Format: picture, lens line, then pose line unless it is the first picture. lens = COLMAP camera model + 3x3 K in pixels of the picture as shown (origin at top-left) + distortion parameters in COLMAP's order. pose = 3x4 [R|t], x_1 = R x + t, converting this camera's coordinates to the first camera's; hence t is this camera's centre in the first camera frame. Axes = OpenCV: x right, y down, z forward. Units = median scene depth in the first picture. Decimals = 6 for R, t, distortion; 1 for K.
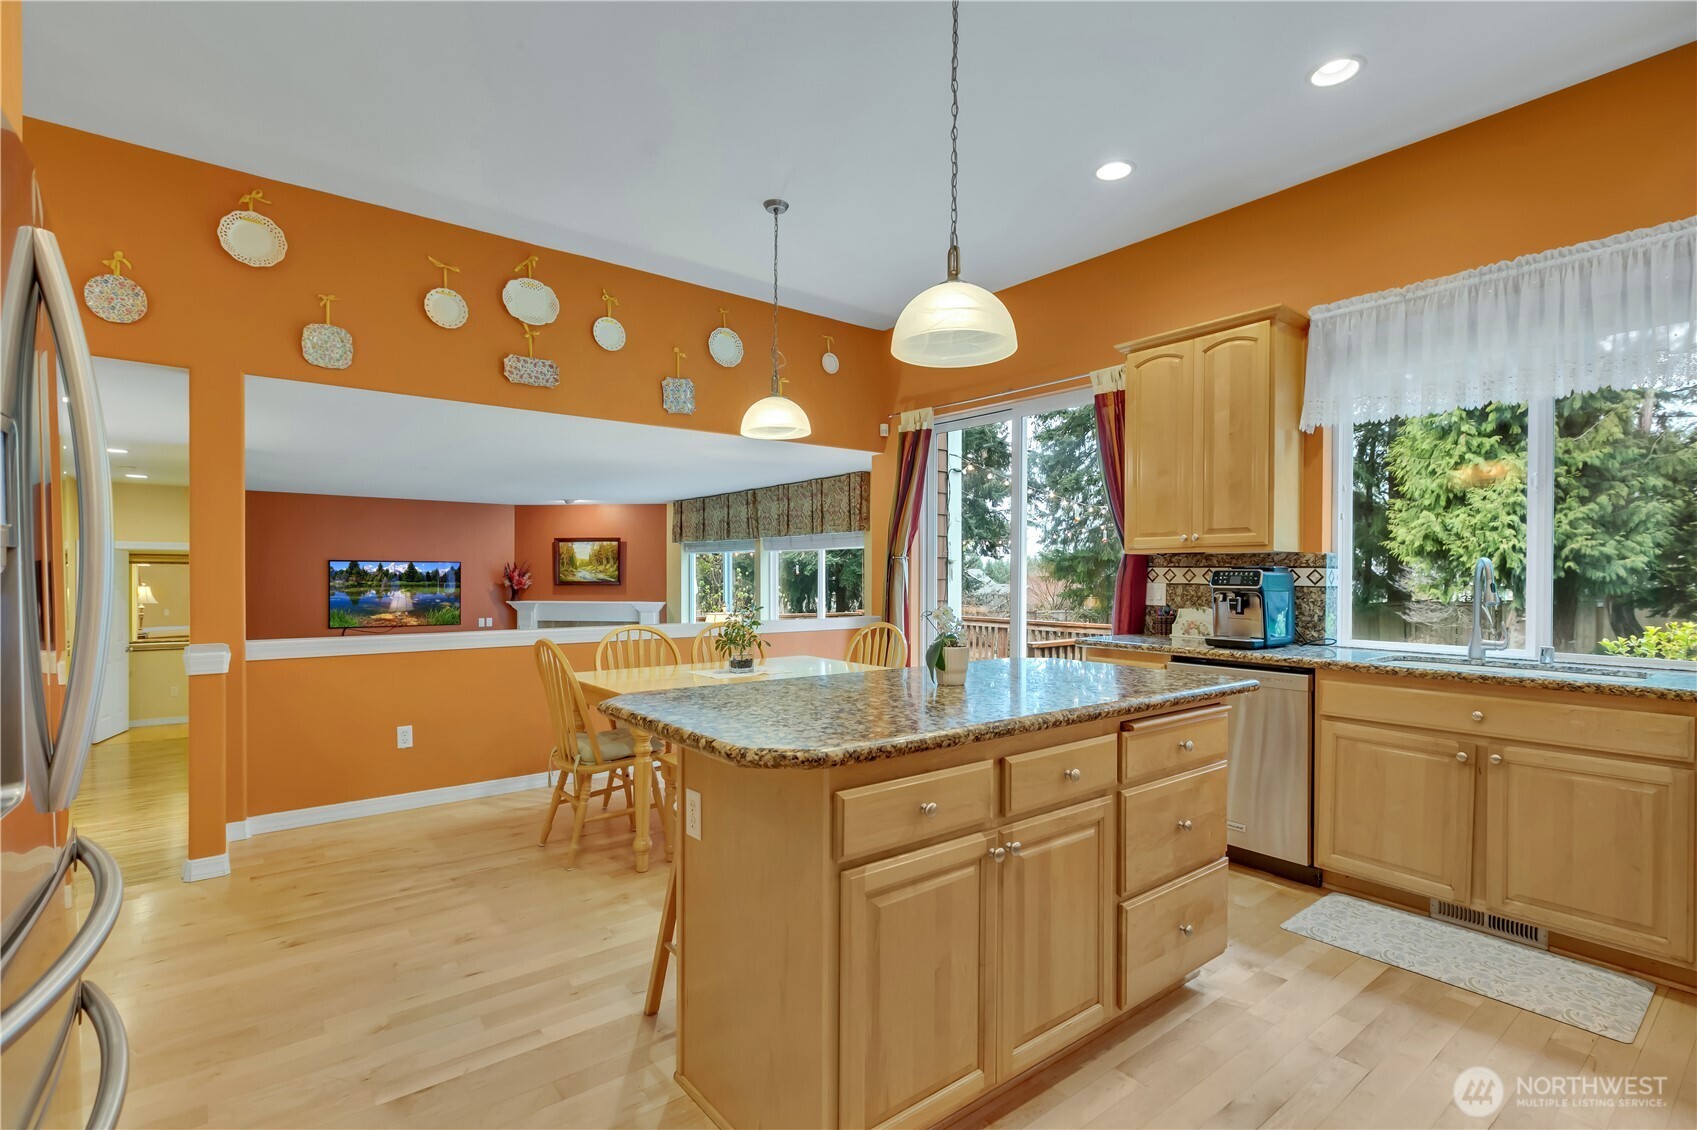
lens RADIAL K [[807.9, 0, 852.1], [0, 807.9, 574.2], [0, 0, 1]] dist [0.002939, 0.001137]
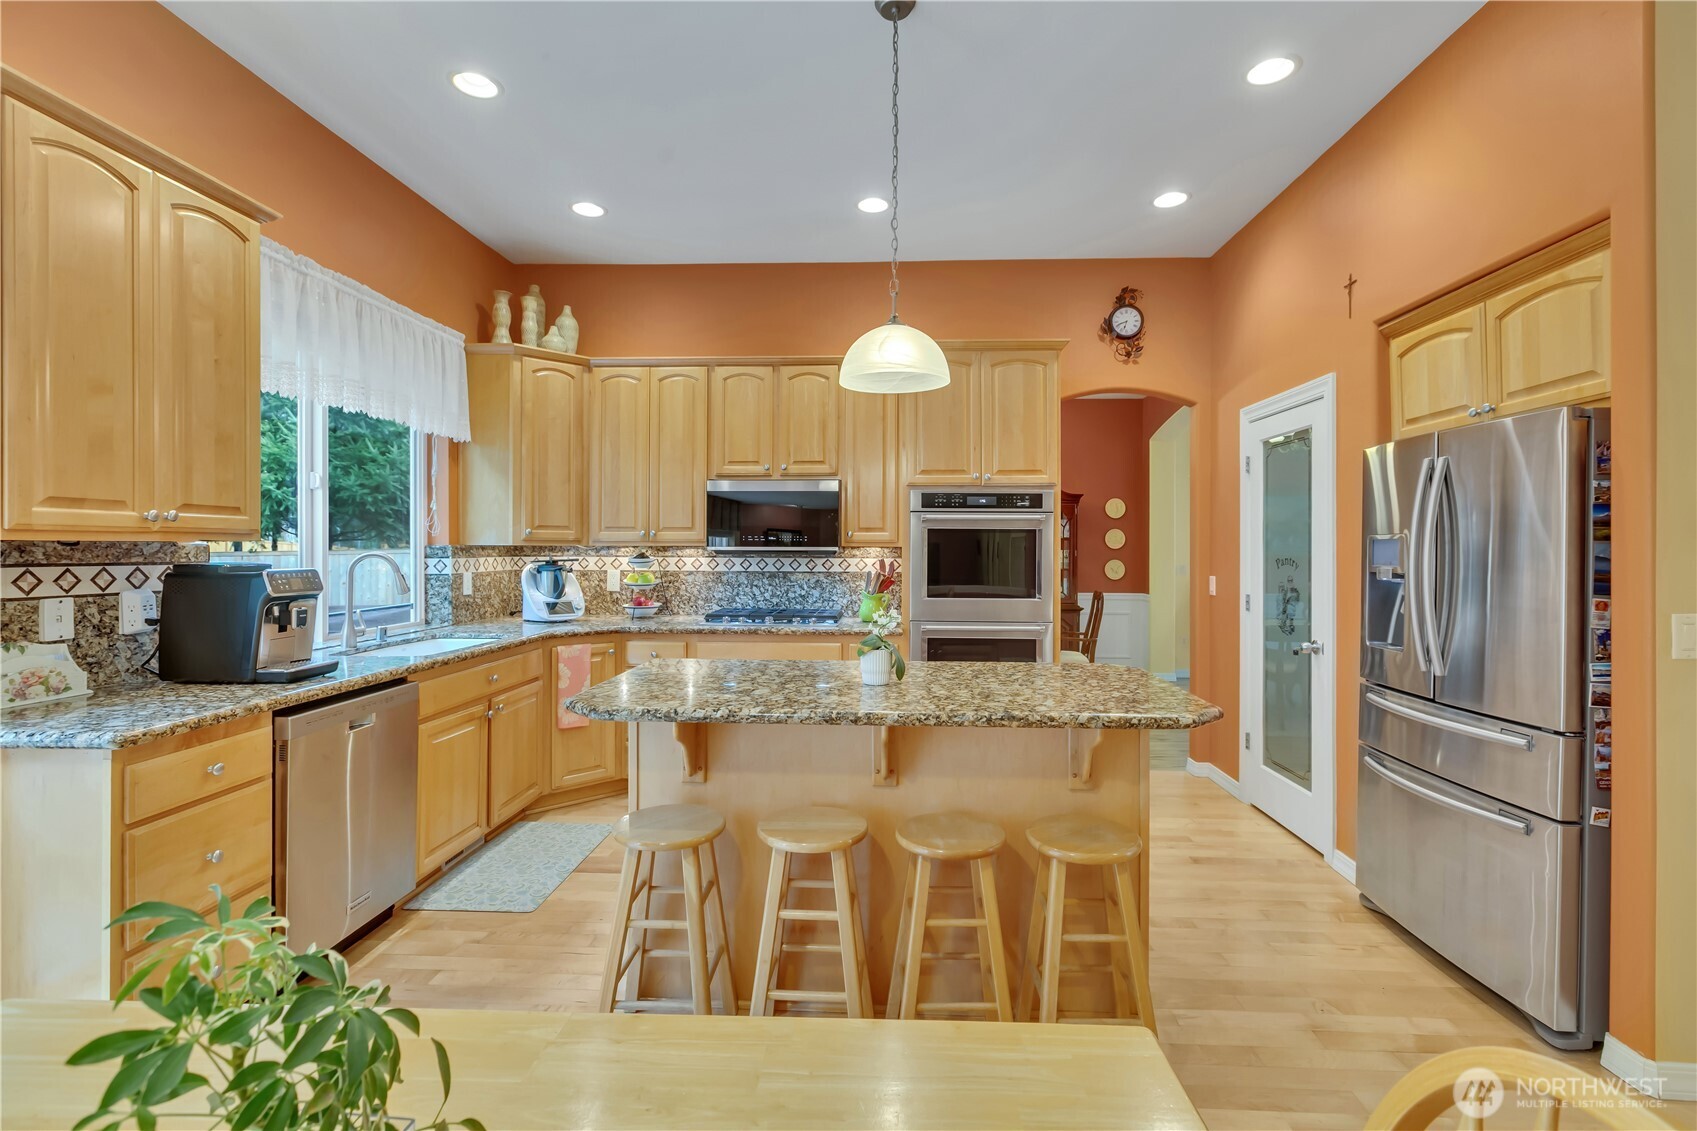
lens RADIAL K [[780.3, 0, 877.2], [0, 780.3, 538.7], [0, 0, 1]] dist [-0.002217, 0.002637]
pose [[-0.775848, -0.002429, 0.630915, -0.306193], [-0.008922, 0.999935, -0.007122, -0.027299], [-0.630857, -0.011155, -0.775819, 1.023882]]
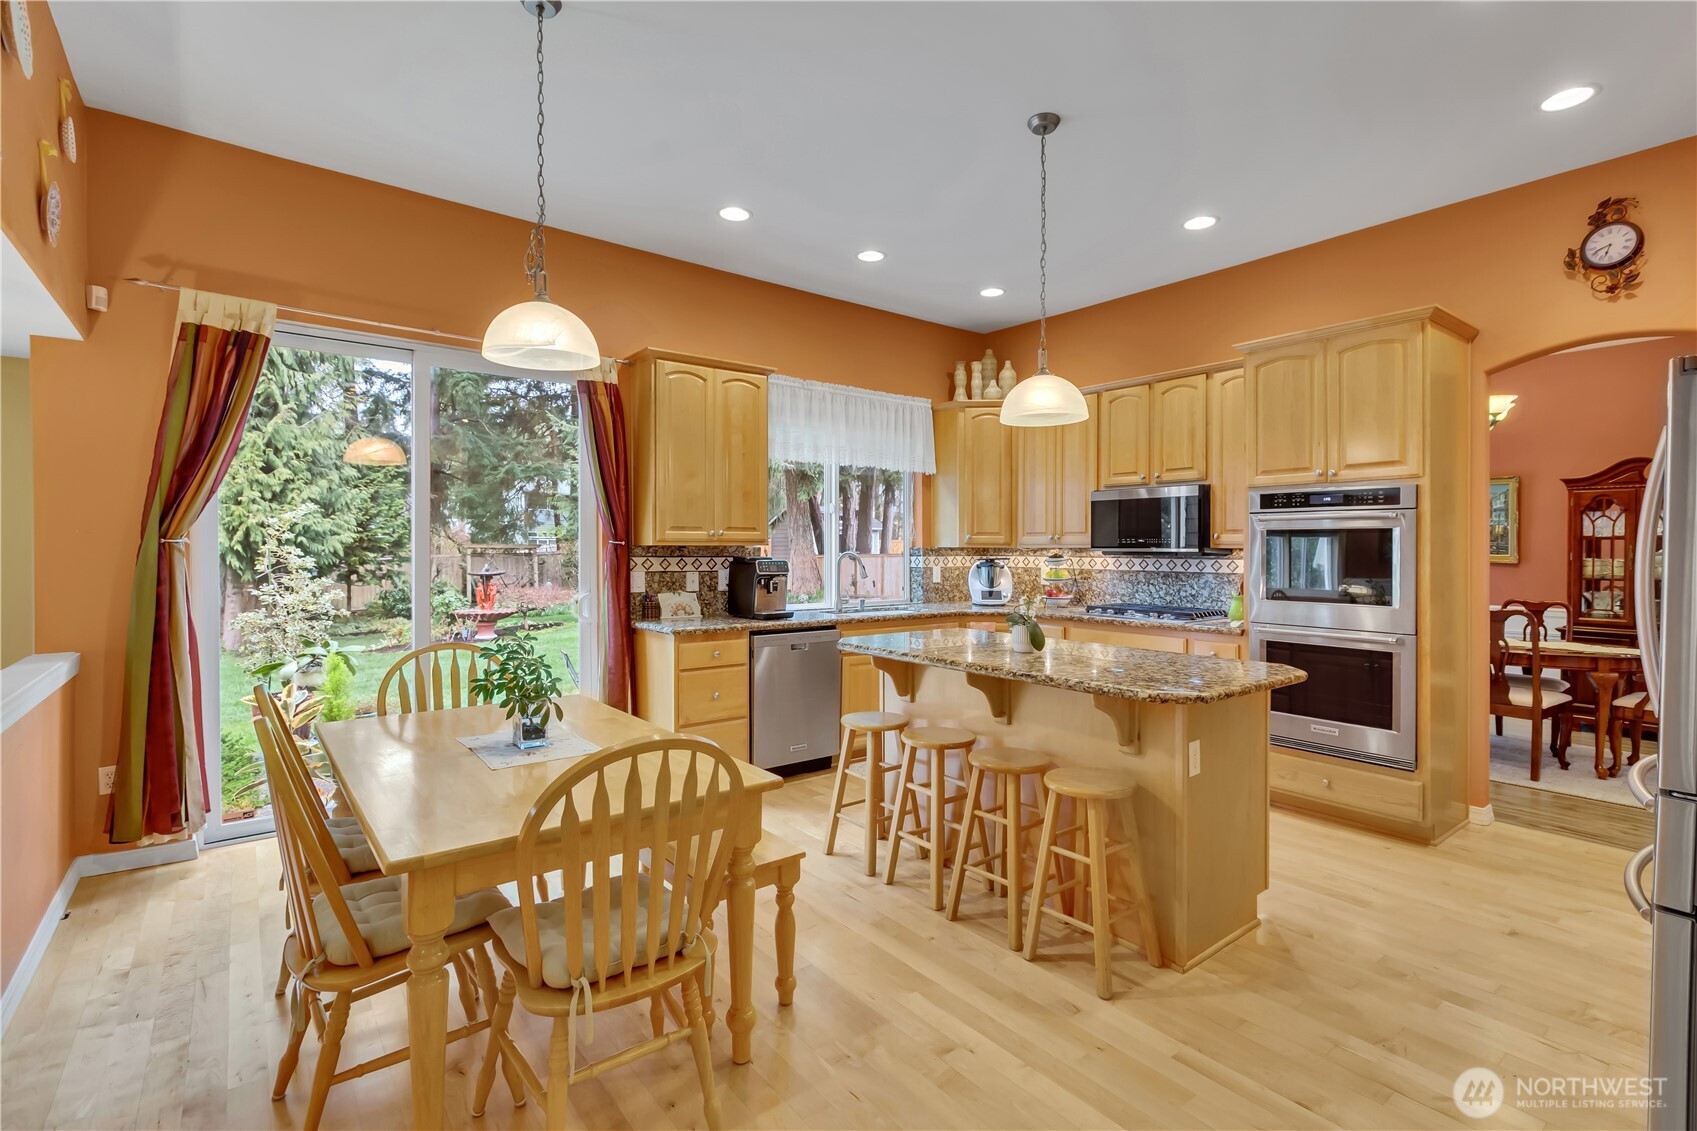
lens RADIAL K [[807.9, 0, 857.8], [0, 807.9, 546.2], [0, 0, 1]] dist [0.002939, 0.001137]
pose [[-0.019884, -0.004663, 0.999791, -0.730105], [-0.003515, 0.999983, 0.004594, -0.030072], [-0.999796, -0.003423, -0.019900, 0.750135]]
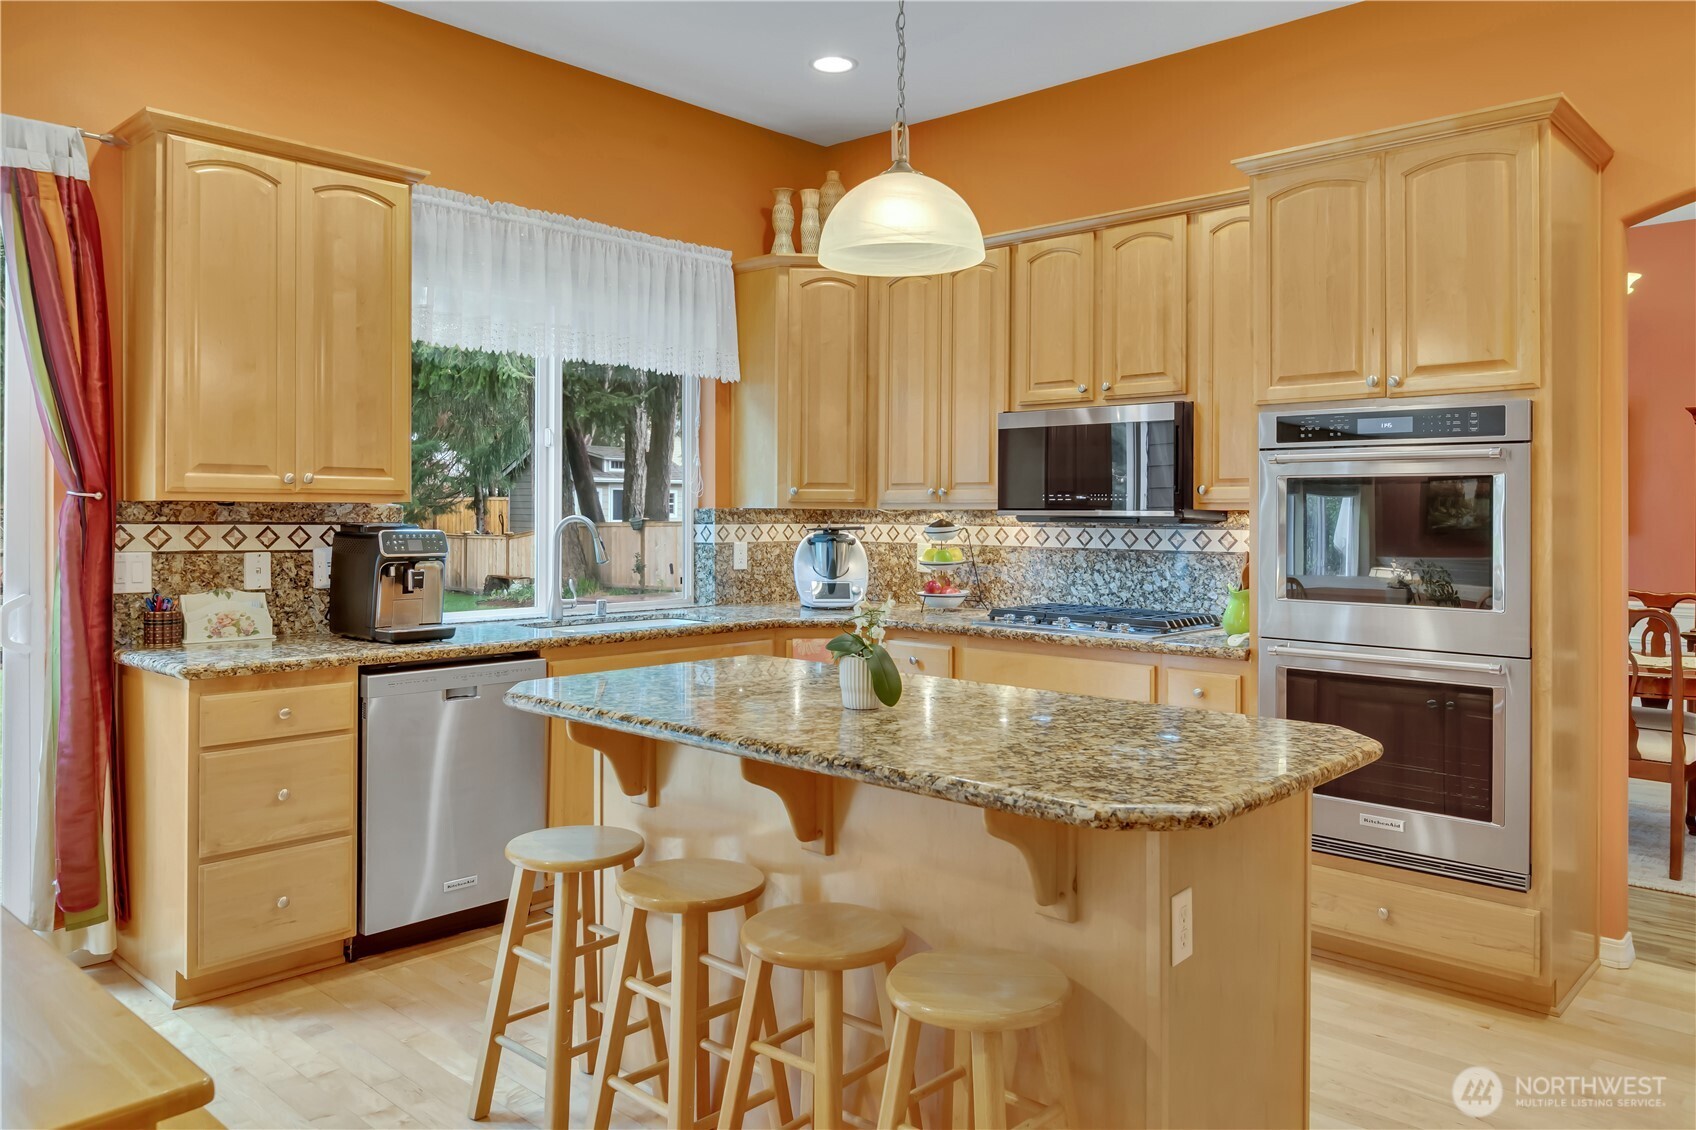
lens RADIAL K [[1227.5, 0, 863.2], [0, 1227.5, 499.4], [0, 0, 1]] dist [-0.000013, 0.000311]
pose [[-0.180780, 0.003682, 0.983517, -0.552470], [-0.007451, 0.999959, -0.005114, -0.025346], [-0.983495, -0.008253, -0.180746, 0.683773]]
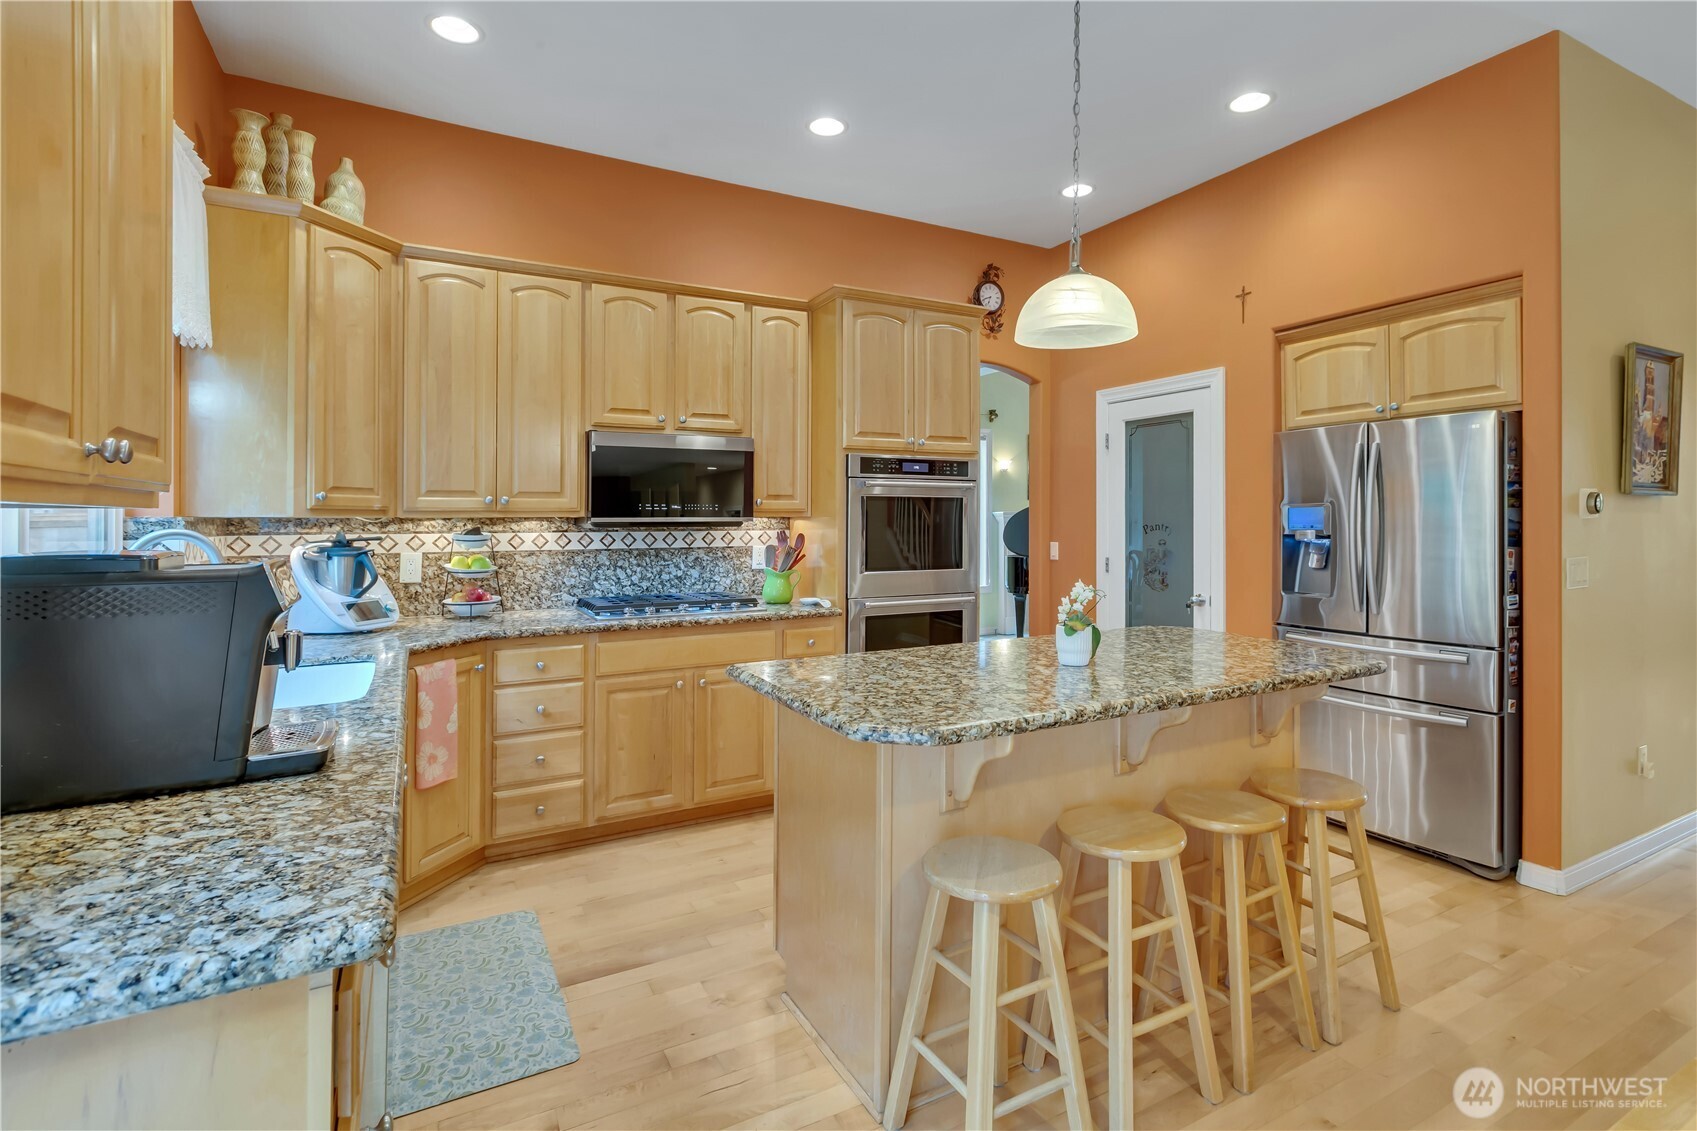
lens RADIAL K [[807.9, 0, 889.4], [0, 807.9, 509.7], [0, 0, 1]] dist [0.002939, 0.001137]
pose [[-0.991391, -0.001502, 0.130926, 0.116378], [-0.002968, 0.999935, -0.011007, -0.022085], [-0.130901, -0.011301, -0.991331, 1.135458]]
